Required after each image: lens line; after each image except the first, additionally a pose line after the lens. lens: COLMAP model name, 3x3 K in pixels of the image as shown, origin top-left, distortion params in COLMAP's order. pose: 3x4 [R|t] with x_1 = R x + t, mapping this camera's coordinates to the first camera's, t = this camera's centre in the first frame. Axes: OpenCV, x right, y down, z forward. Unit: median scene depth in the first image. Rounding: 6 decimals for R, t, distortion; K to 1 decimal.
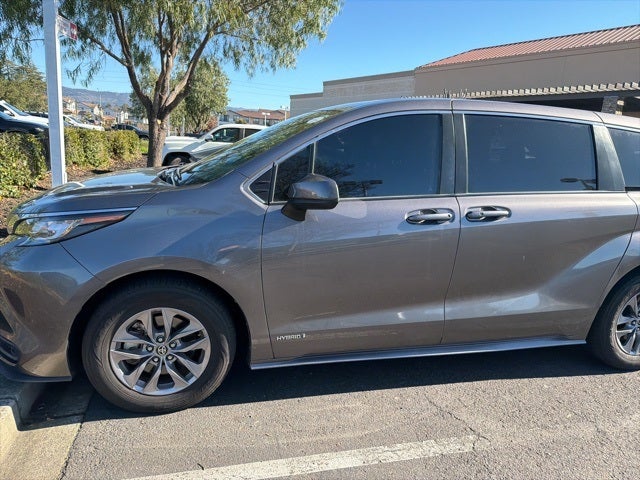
lens RADIAL K [[442.0, 0, 329.0], [0, 442.0, 249.0], [0, 0, 1]] dist [0.028654, -0.035717]
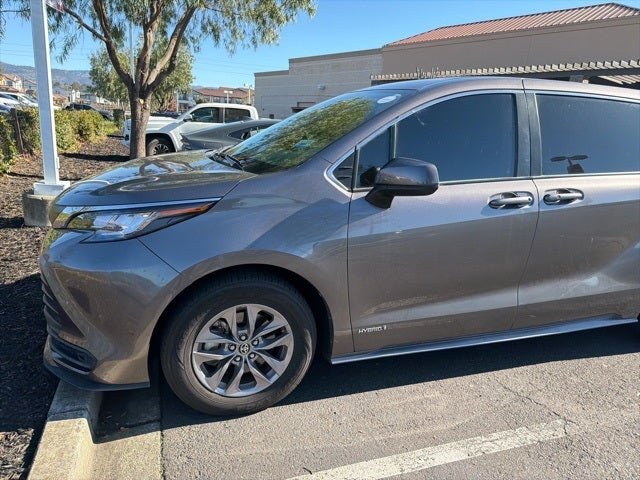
lens RADIAL K [[442.0, 0, 326.5], [0, 442.0, 246.2], [0, 0, 1]] dist [0.028654, -0.035717]
pose [[0.996761, -0.026198, 0.076031, -0.246696], [0.023323, 0.998988, 0.038462, -0.019544], [-0.076962, -0.036564, 0.996363, 0.055636]]
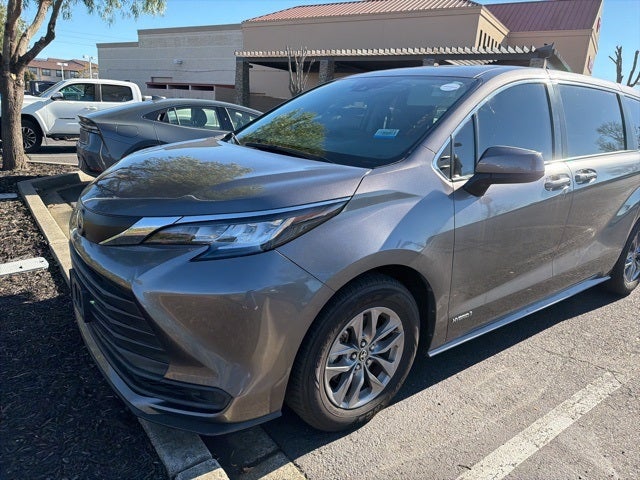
lens RADIAL K [[442.0, 0, 319.7], [0, 442.0, 238.6], [0, 0, 1]] dist [0.028654, -0.035717]
pose [[0.926403, -0.111922, 0.359514, -0.686610], [0.086685, 0.992550, 0.085621, -0.078465], [-0.366419, -0.048155, 0.929203, 0.209211]]
